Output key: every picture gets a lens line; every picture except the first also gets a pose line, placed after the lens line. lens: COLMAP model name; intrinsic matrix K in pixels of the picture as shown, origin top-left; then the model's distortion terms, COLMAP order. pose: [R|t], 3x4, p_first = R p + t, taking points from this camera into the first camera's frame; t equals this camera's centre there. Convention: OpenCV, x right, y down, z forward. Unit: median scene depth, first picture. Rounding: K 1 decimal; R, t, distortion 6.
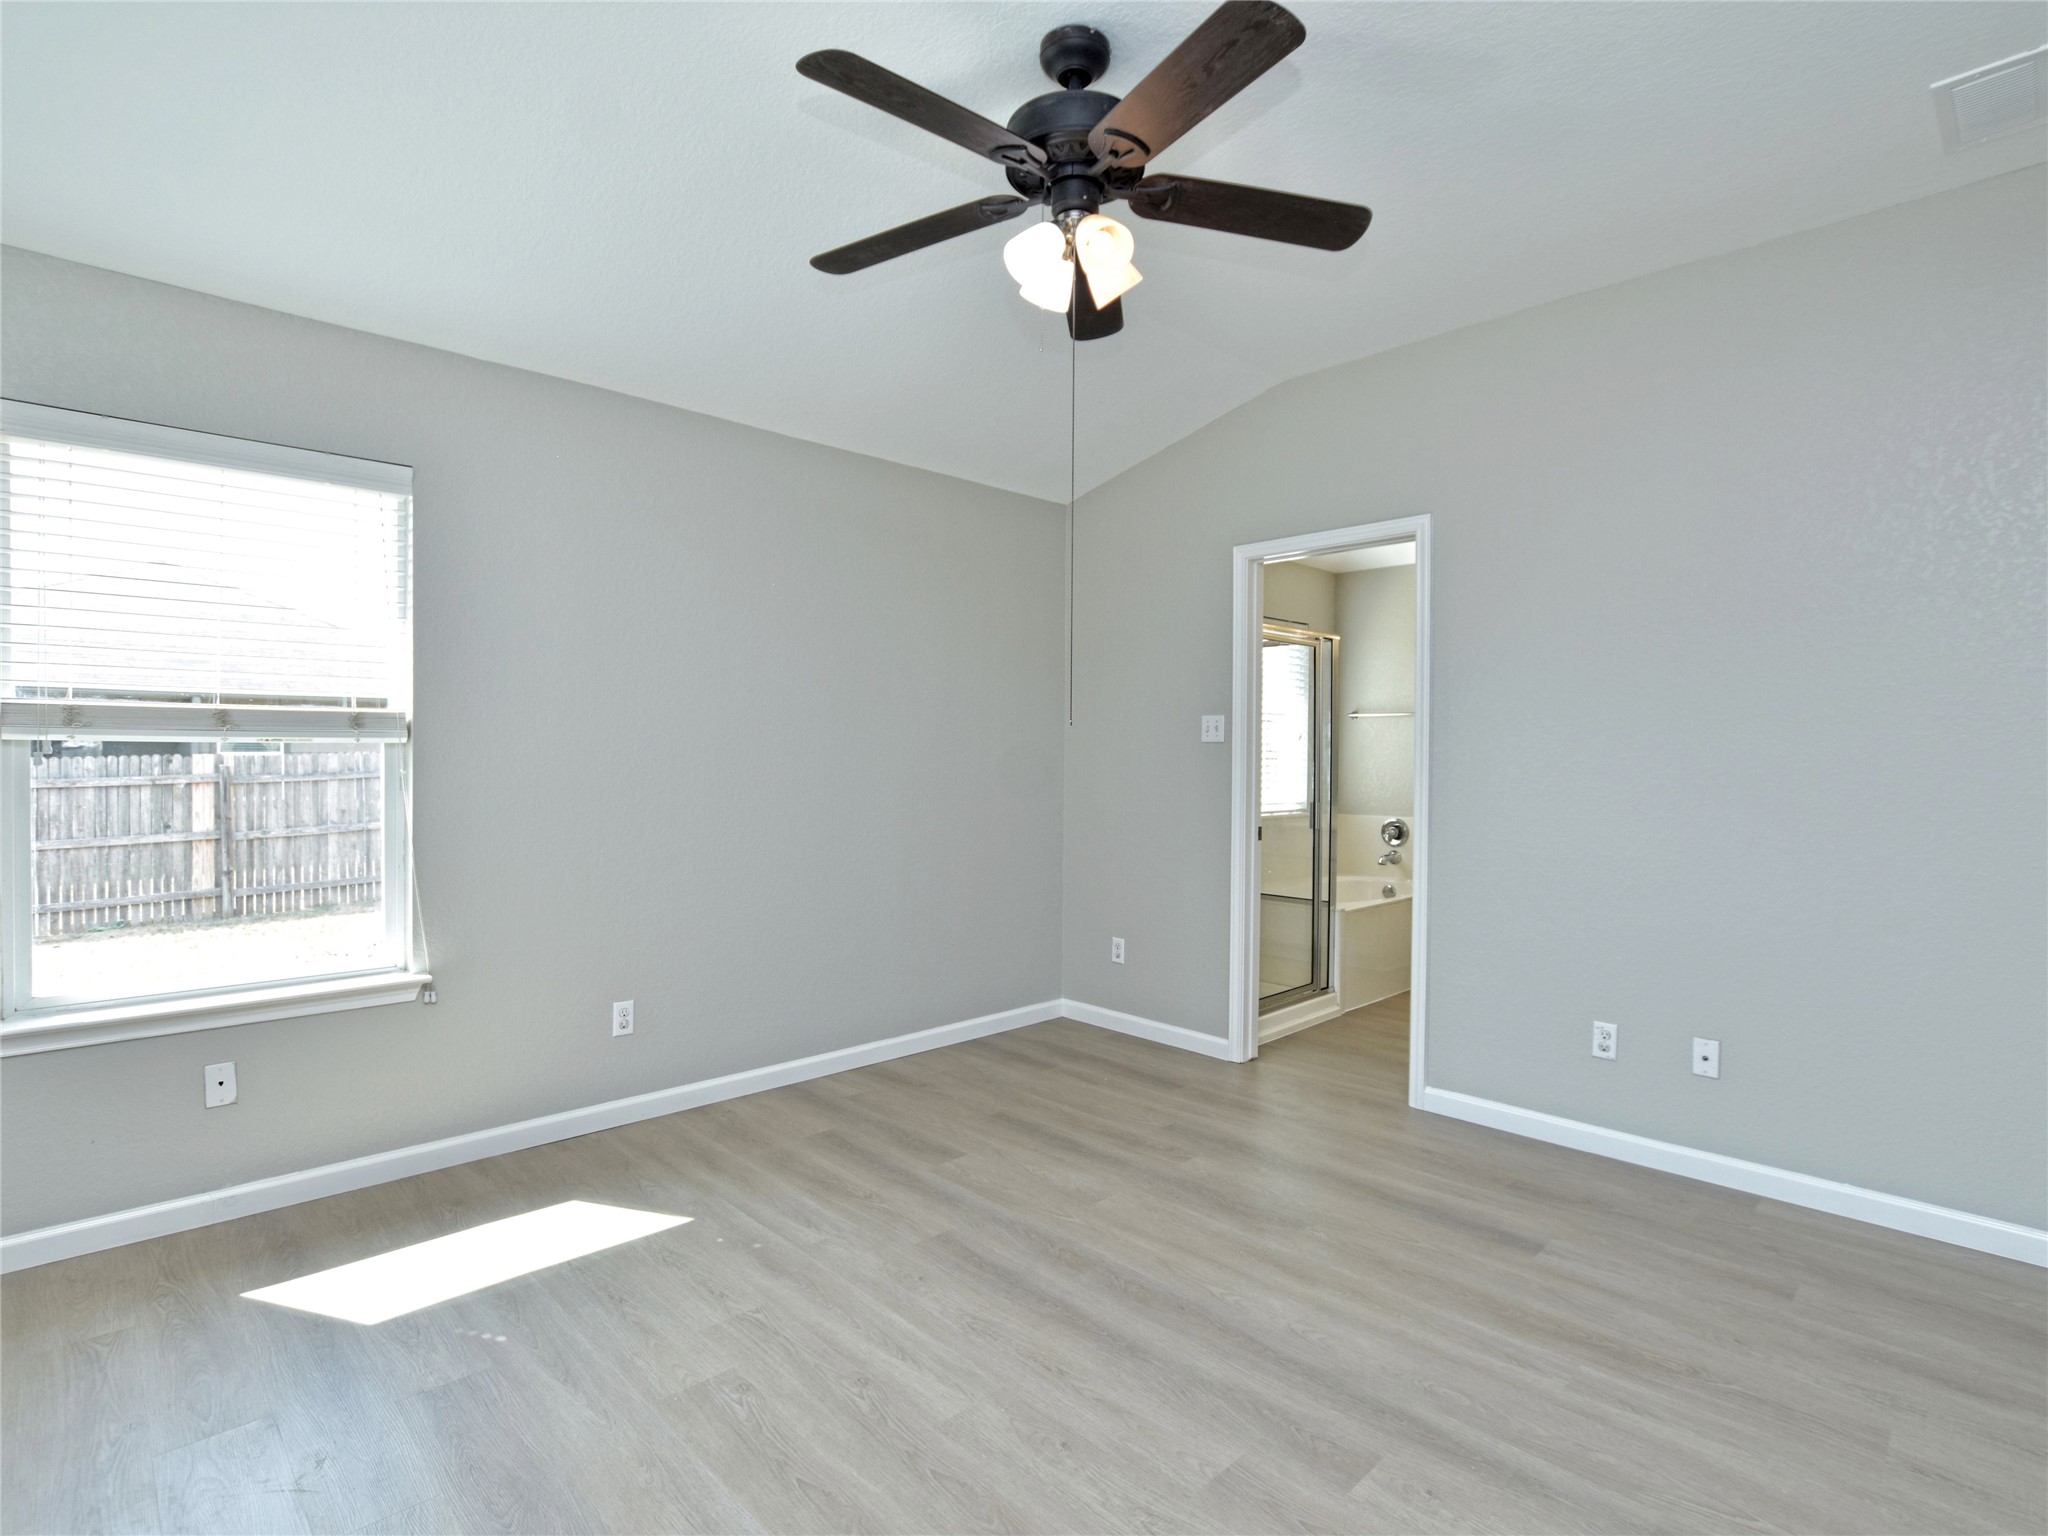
lens RADIAL K [[1013.9, 0, 1024.9], [0, 1013.9, 768.9], [0, 0, 1]] dist [-0.036743, 0.005404]
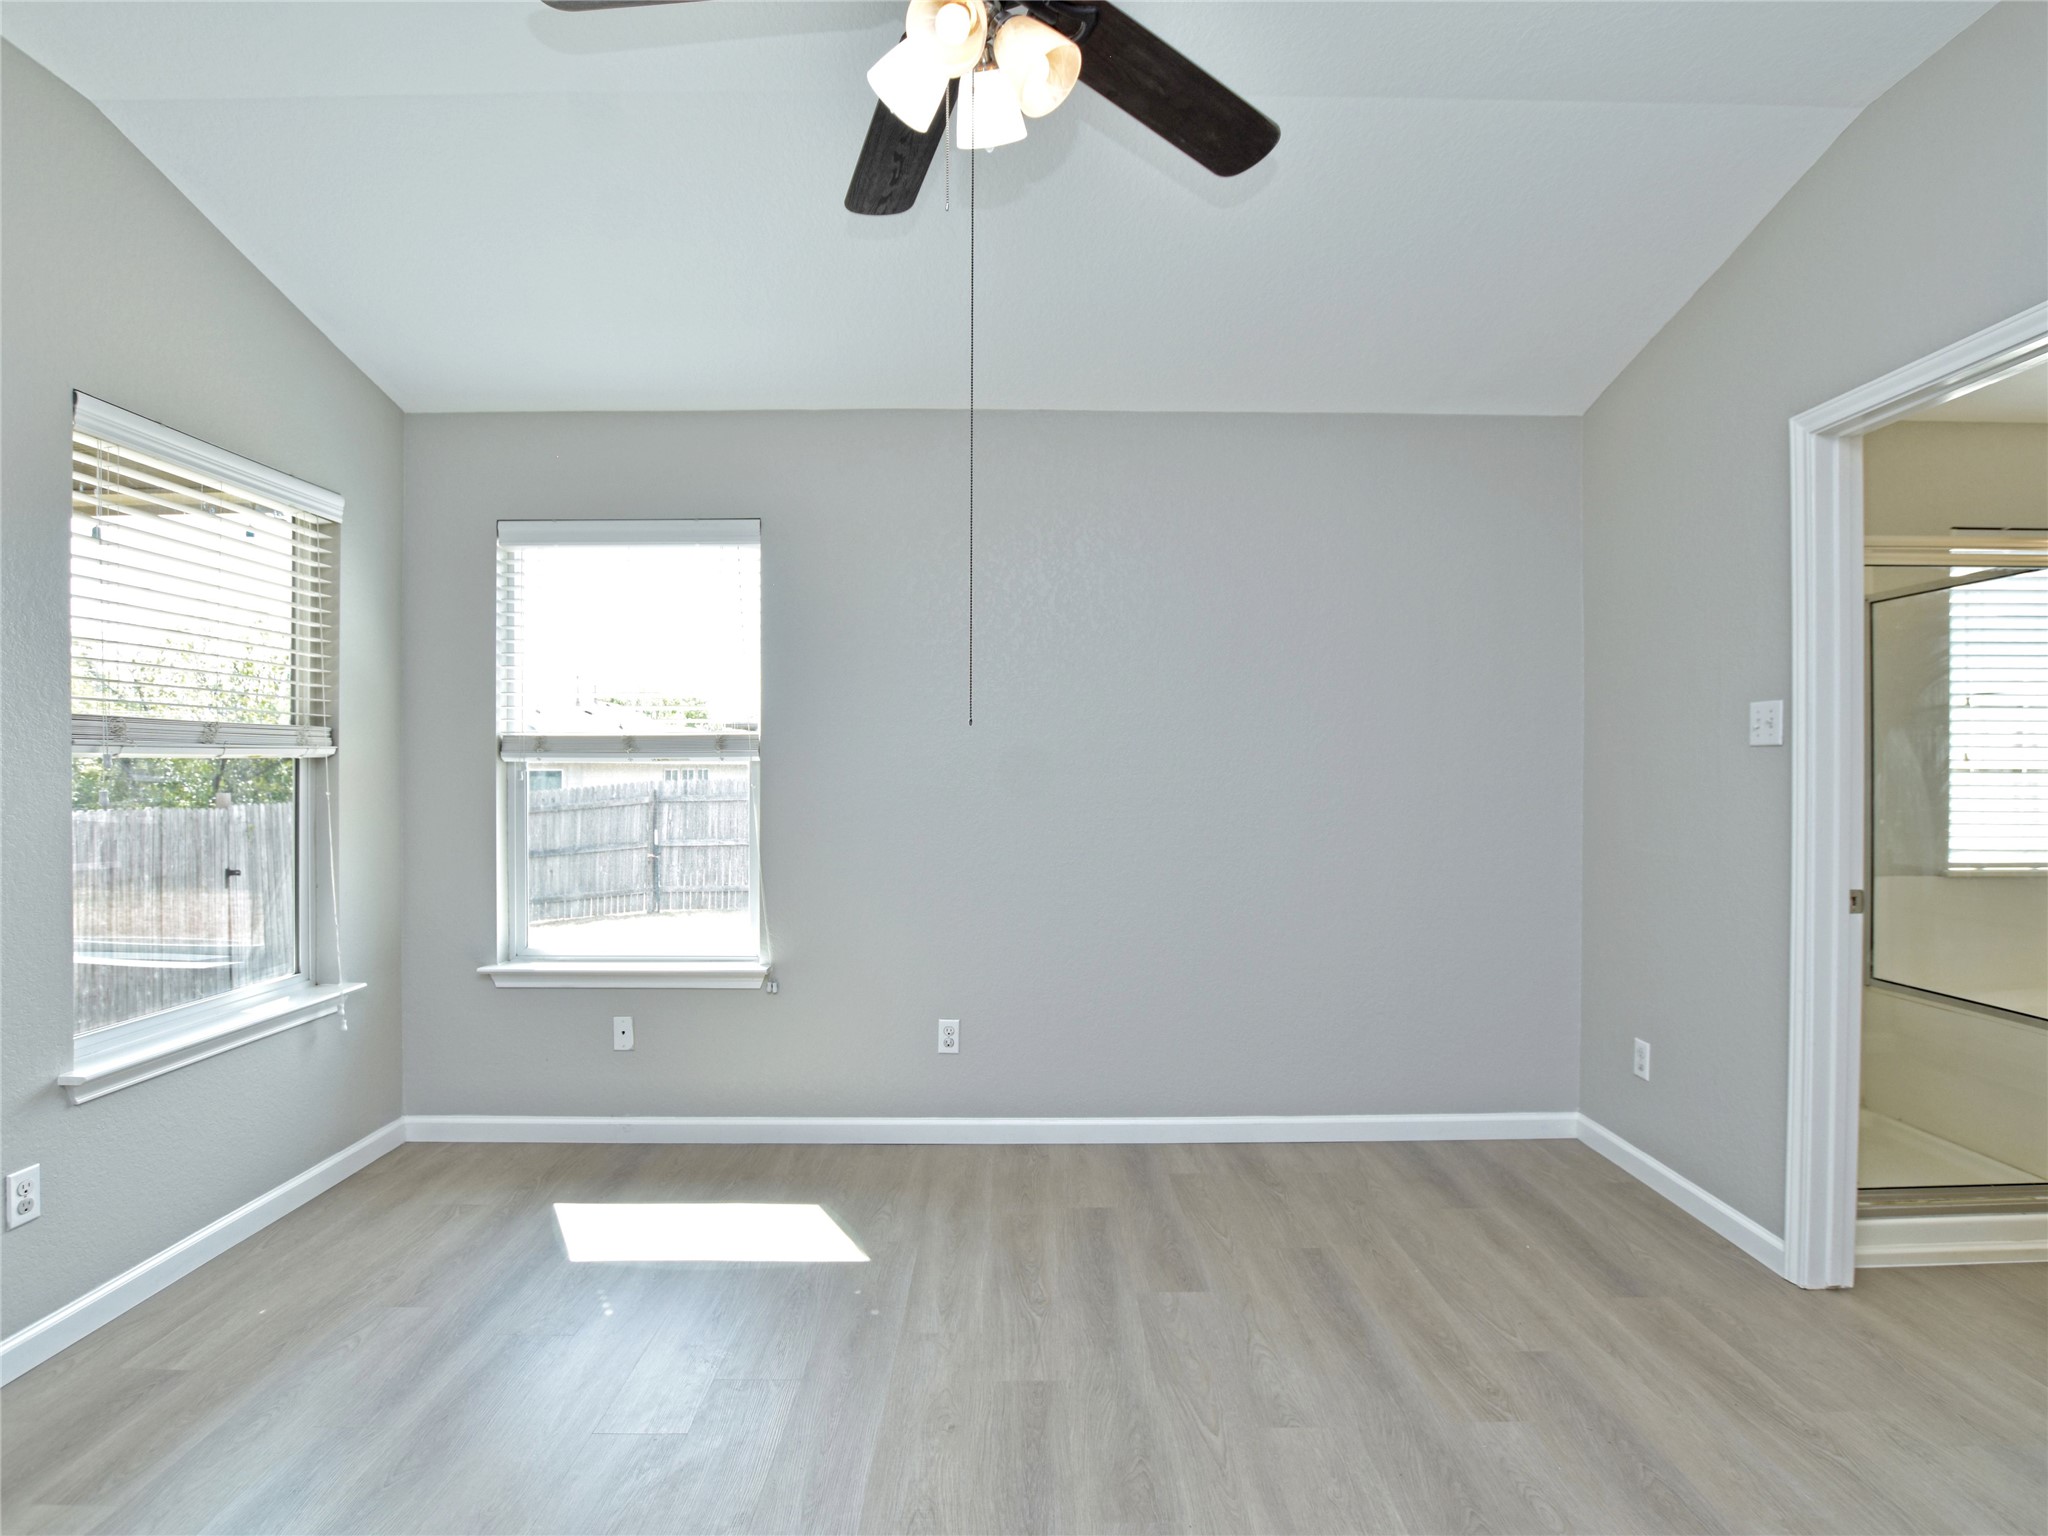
lens RADIAL K [[1013.9, 0, 1027.6], [0, 1013.9, 770.4], [0, 0, 1]] dist [-0.036743, 0.005404]
pose [[0.724399, -0.004449, -0.689367, 0.385071], [-0.004294, 0.999931, -0.010965, -0.004098], [0.689368, 0.010904, 0.724329, 0.364028]]
